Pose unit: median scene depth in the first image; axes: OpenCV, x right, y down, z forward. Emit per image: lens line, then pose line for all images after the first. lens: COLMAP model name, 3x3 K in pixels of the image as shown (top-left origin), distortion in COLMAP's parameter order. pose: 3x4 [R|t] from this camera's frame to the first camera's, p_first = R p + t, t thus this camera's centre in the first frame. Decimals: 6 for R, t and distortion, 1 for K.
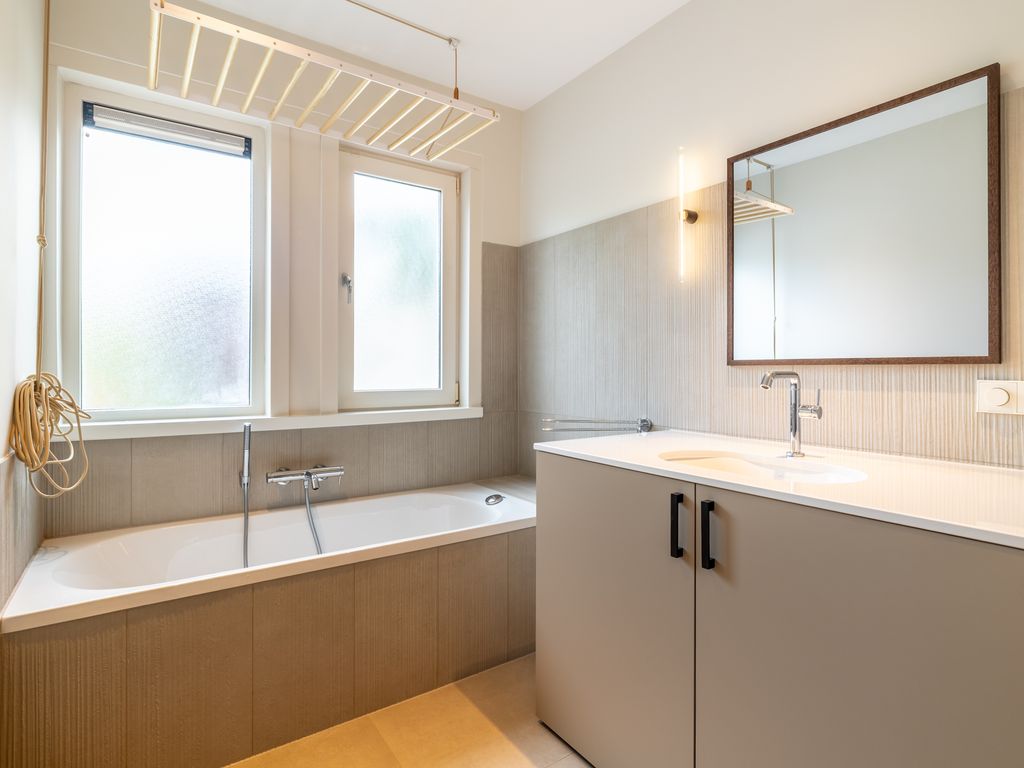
lens RADIAL K [[524.1, 0, 487.2], [0, 524.1, 366.6], [0, 0, 1]] dist [-0.003509, 0.000293]
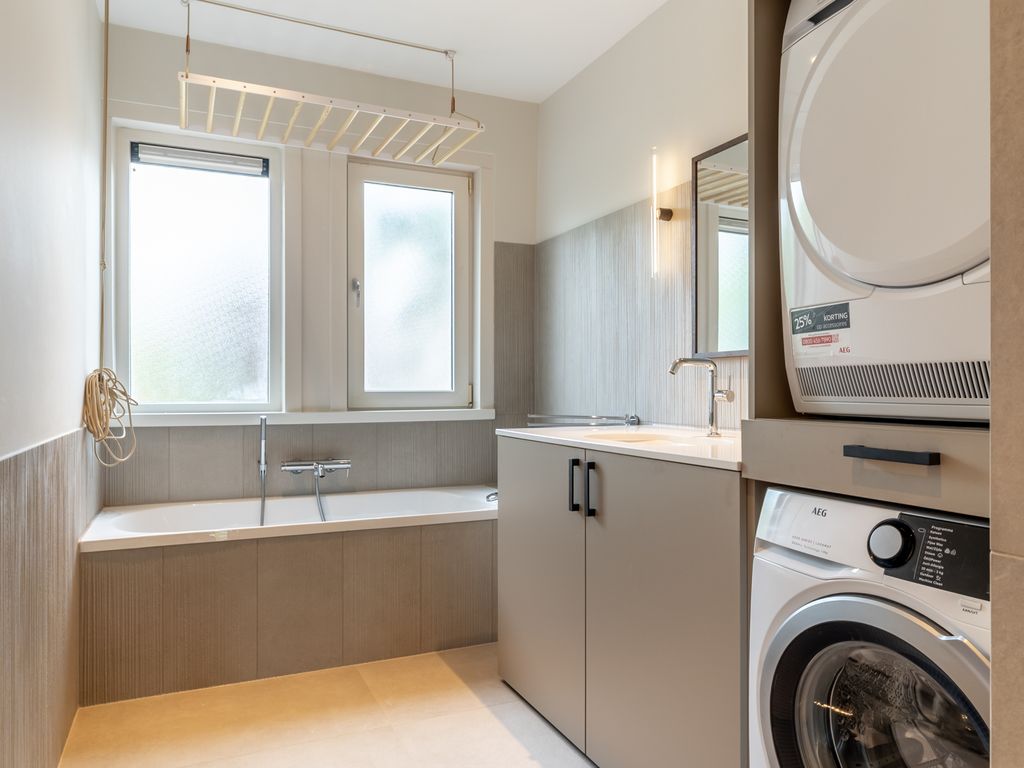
lens RADIAL K [[696.0, 0, 497.1], [0, 696.0, 384.9], [0, 0, 1]] dist [-0.000545, -0.000885]
pose [[0.985427, -0.005483, -0.170010, 0.283312], [0.005040, 0.999983, -0.003042, 0.046764], [0.170024, 0.002141, 0.985438, -0.375993]]
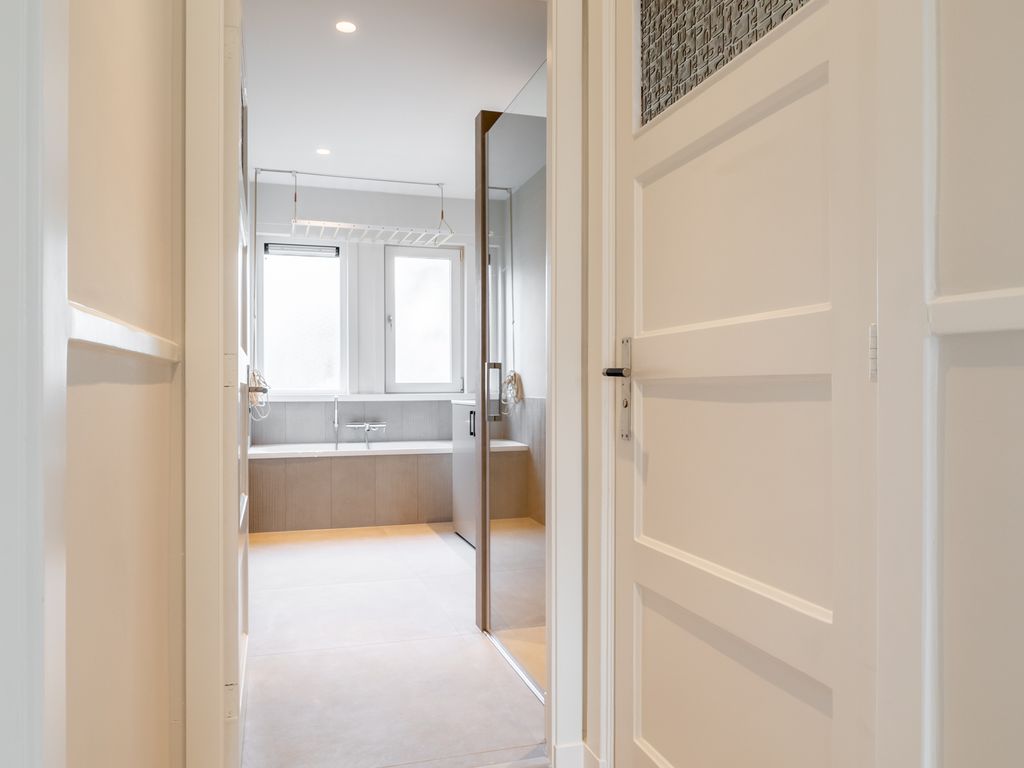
lens RADIAL K [[759.3, 0, 512.0], [0, 759.3, 384.0], [0, 0, 1]] dist [0.000626, 0.000495]
pose [[0.956968, -0.009021, -0.290054, 0.994964], [0.008022, 0.999957, -0.004633, 0.078806], [0.290083, 0.002107, 0.956999, -1.529403]]
